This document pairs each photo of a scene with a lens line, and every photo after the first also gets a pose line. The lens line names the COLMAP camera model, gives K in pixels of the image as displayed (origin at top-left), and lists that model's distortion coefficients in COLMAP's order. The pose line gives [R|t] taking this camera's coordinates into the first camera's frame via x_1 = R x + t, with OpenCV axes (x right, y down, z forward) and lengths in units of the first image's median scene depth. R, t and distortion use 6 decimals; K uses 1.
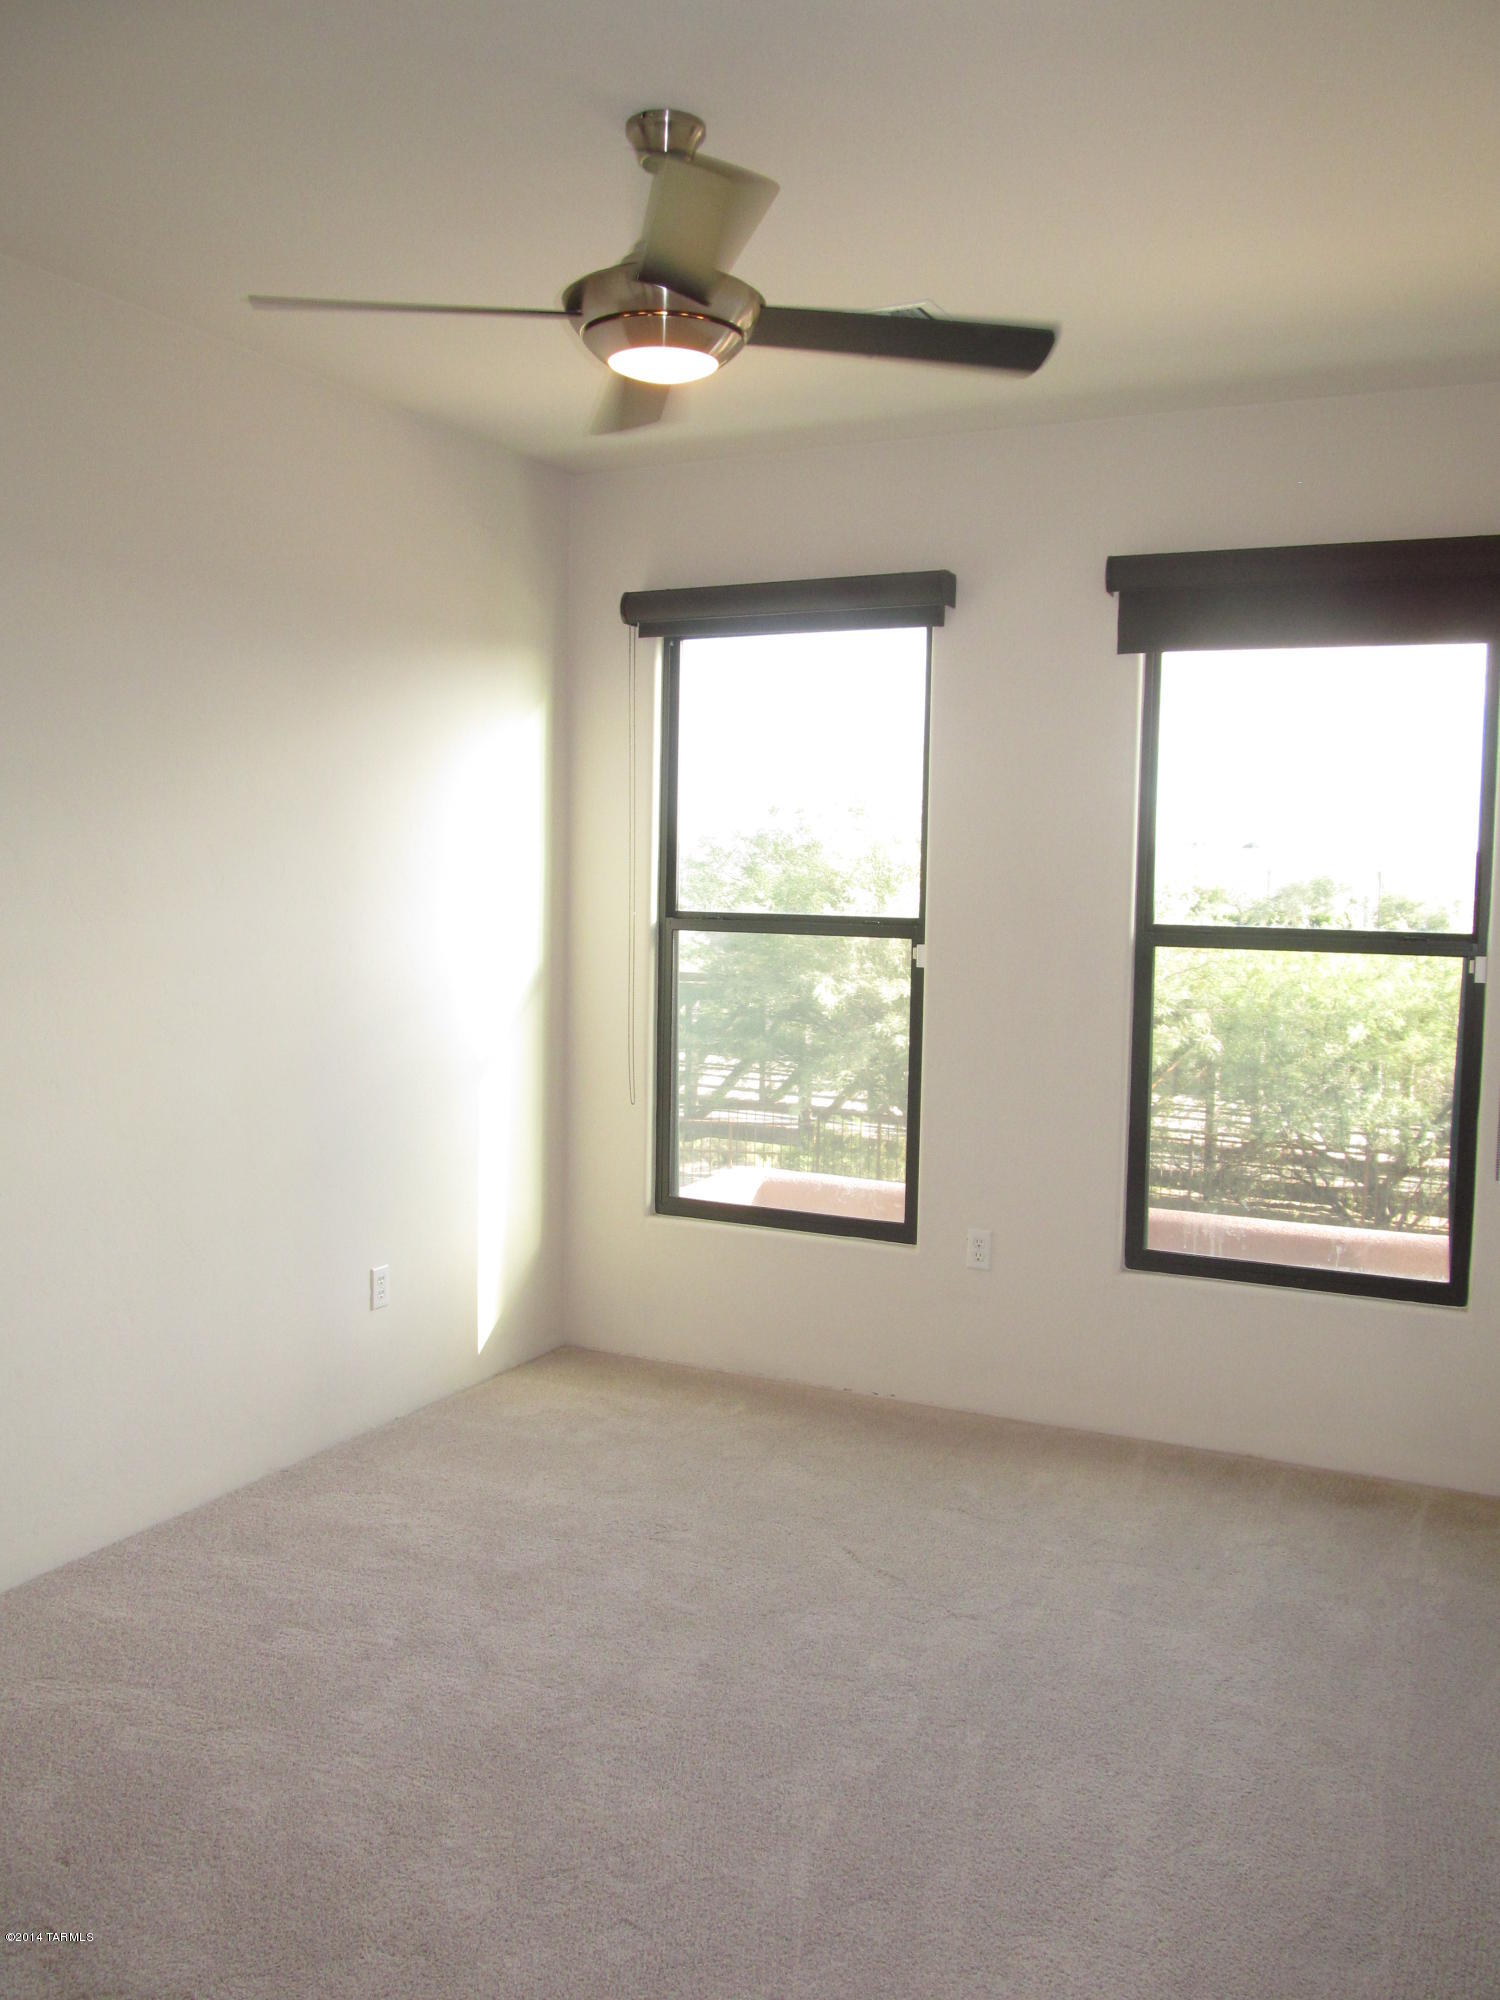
lens RADIAL K [[1663.4, 0, 750.0], [0, 1663.4, 1000.0], [0, 0, 1]] dist [-0.068133, 0.004680]
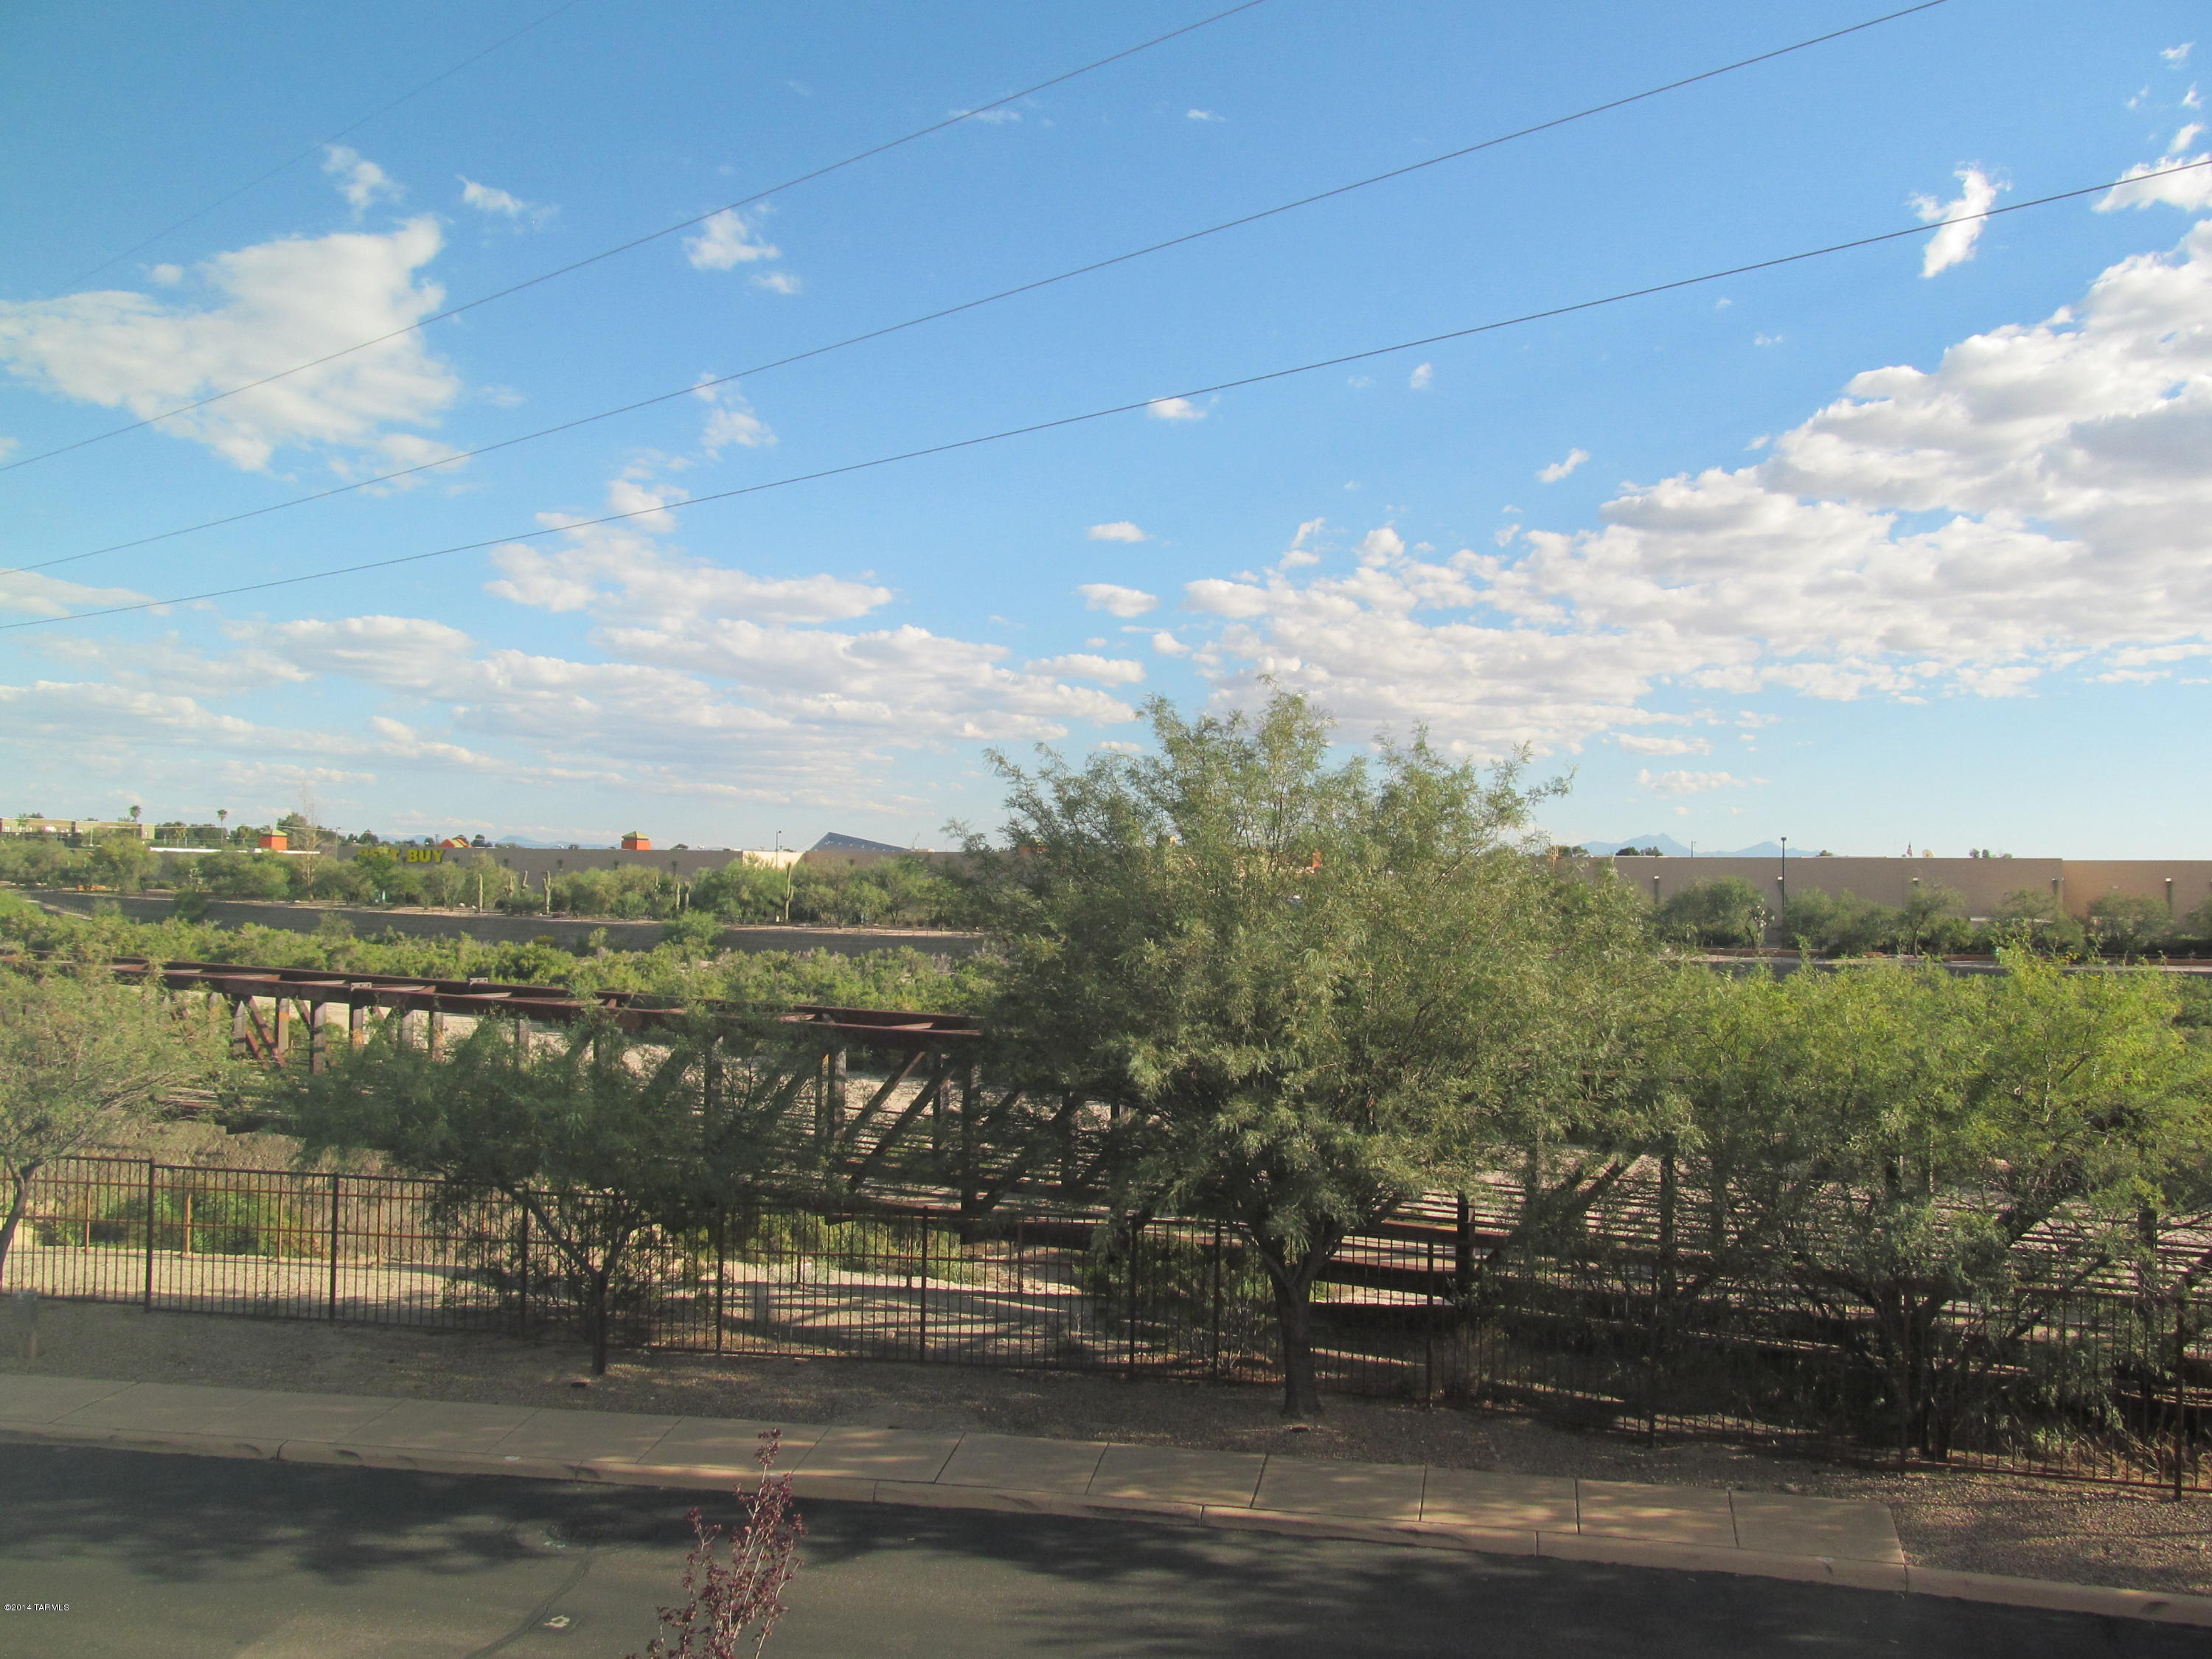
lens RADIAL K [[1839.7, 0, 1106.0], [0, 1839.7, 829.5], [0, 0, 1]] dist [-0.068133, 0.004680]
pose [[0.999660, -0.001077, 0.026052, 0.009490], [0.003789, 0.994543, -0.104260, -0.022458], [-0.025798, 0.104324, 0.994209, 0.217490]]
